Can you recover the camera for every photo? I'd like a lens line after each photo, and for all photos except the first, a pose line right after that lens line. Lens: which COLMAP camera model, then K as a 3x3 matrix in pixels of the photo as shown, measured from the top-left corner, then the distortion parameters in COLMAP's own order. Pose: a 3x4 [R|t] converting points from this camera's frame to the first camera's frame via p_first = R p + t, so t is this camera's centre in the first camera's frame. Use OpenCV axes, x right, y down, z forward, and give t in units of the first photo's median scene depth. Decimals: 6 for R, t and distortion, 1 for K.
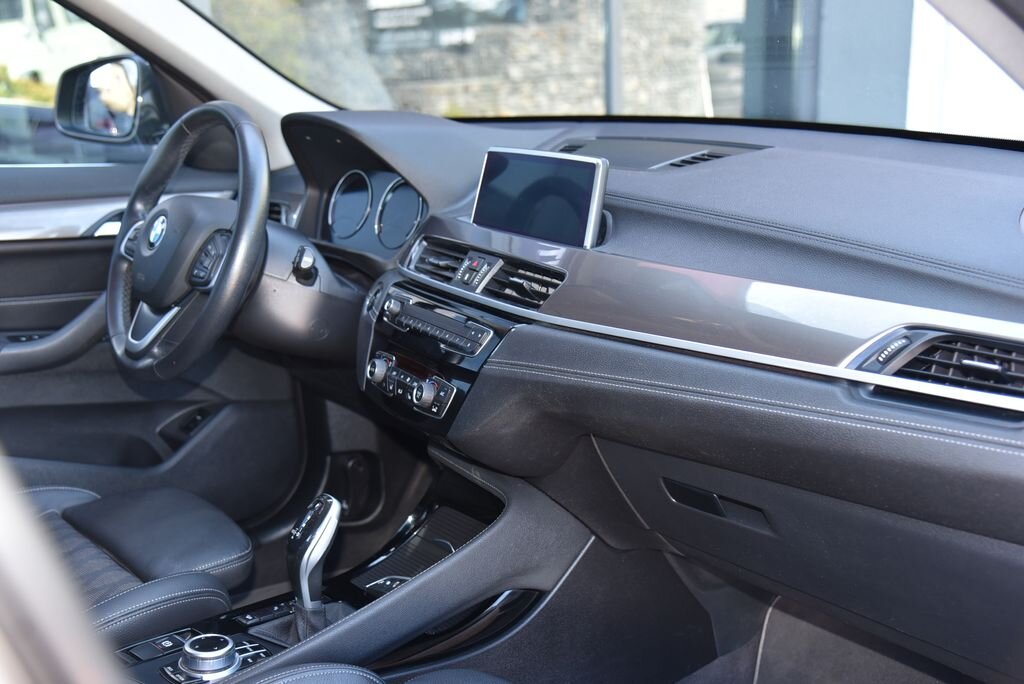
lens RADIAL K [[1198.5, 0, 512.0], [0, 1198.5, 342.0], [0, 0, 1]] dist [0.118898, 0.011153]
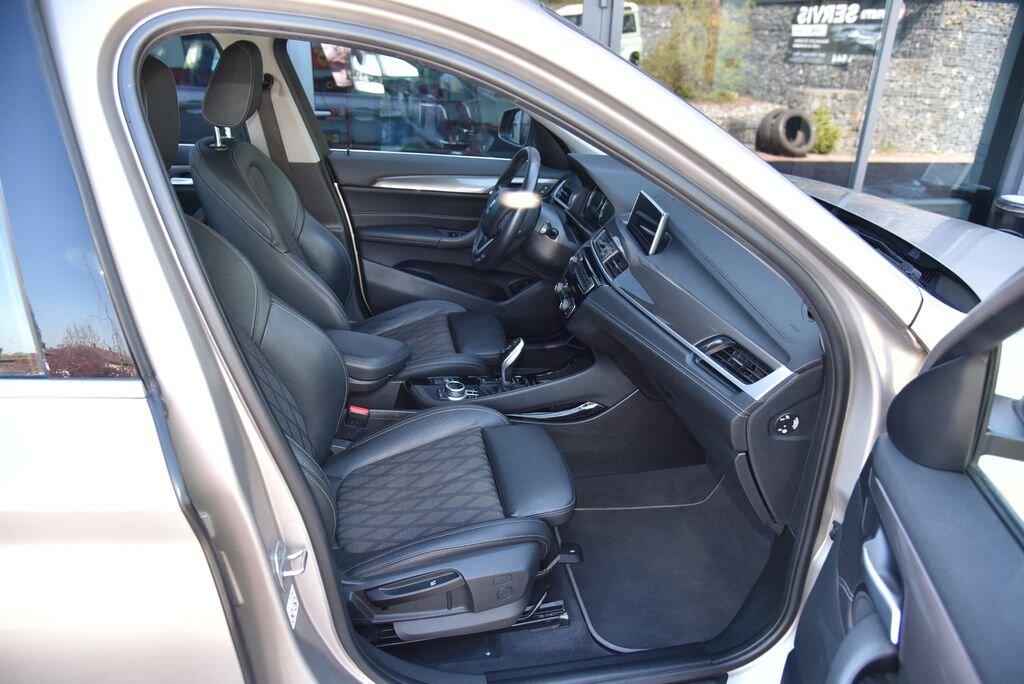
lens RADIAL K [[698.7, 0, 512.0], [0, 698.7, 342.0], [0, 0, 1]] dist [-0.105272, 0.054536]
pose [[0.881235, 0.251865, -0.399986, 0.259749], [-0.179284, 0.961082, 0.210188, -0.100628], [0.437358, -0.113514, 0.892094, -0.124529]]
